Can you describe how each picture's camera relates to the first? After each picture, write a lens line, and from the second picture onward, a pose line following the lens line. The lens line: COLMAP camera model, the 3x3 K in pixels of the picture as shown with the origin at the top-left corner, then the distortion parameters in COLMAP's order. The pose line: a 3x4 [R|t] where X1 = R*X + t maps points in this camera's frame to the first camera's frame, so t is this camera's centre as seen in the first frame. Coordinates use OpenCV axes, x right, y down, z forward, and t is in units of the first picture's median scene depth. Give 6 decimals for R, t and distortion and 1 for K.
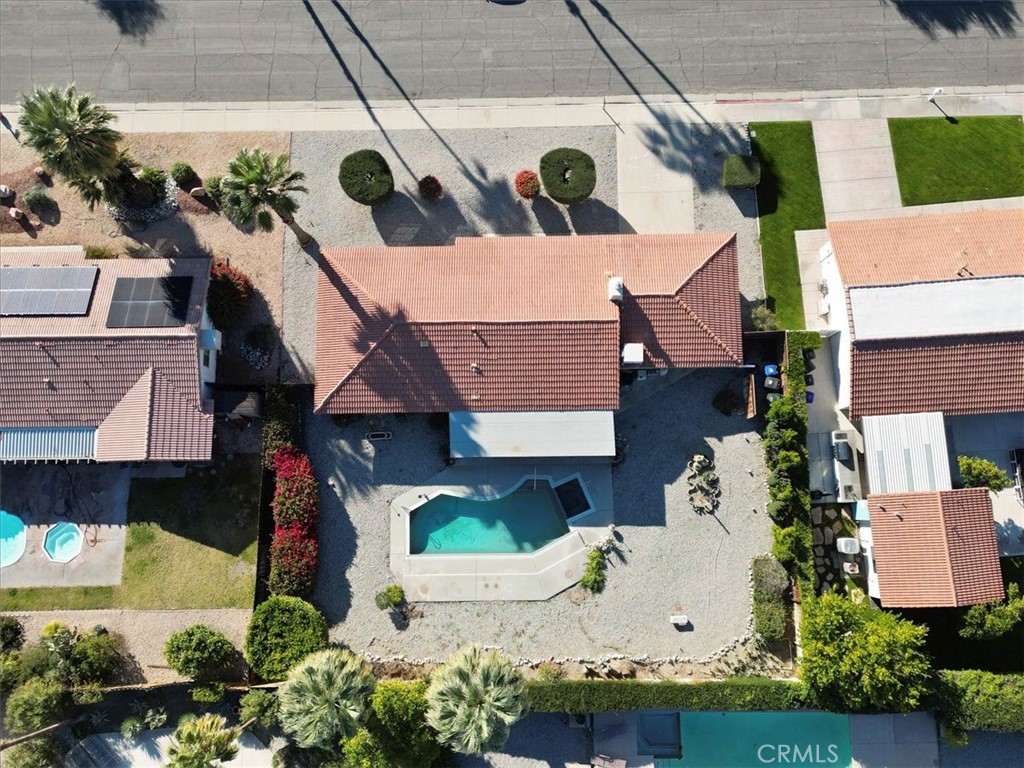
lens RADIAL K [[808.4, 0, 516.3], [0, 808.4, 383.2], [0, 0, 1]] dist [0.027958, -0.015067]
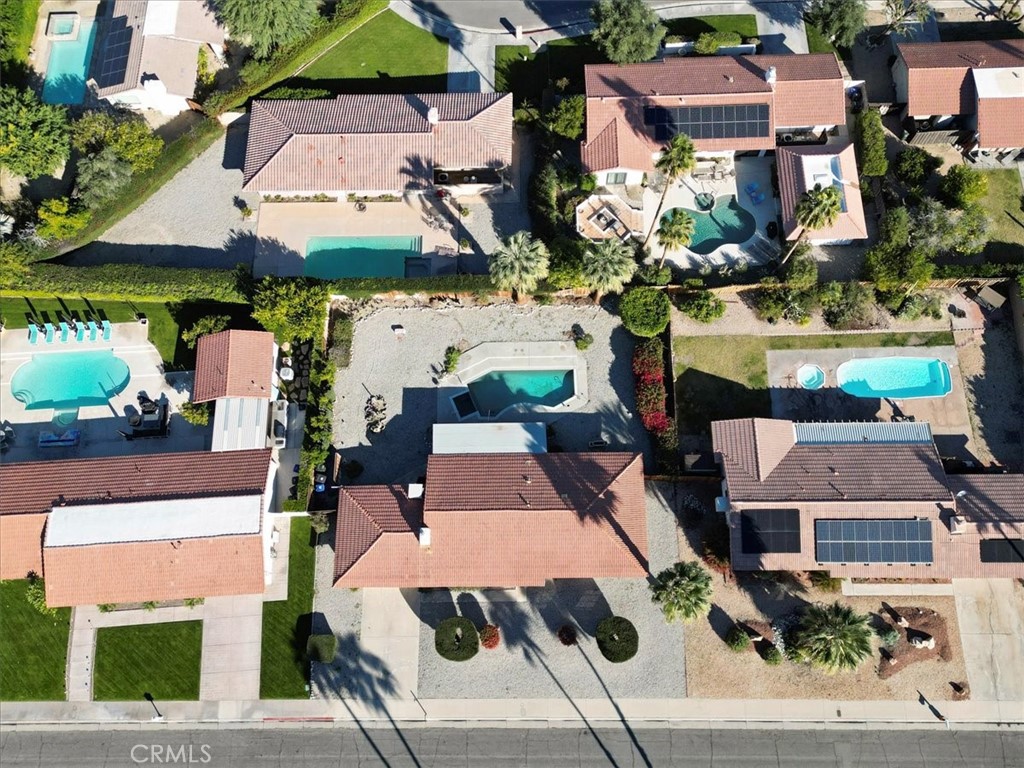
lens RADIAL K [[808.4, 0, 516.3], [0, 808.4, 383.2], [0, 0, 1]] dist [0.027958, -0.015067]
pose [[-0.998500, 0.010476, 0.053735, -0.105861], [0.016071, -0.882190, 0.470619, -0.519857], [0.052334, 0.470777, 0.880699, -0.314959]]
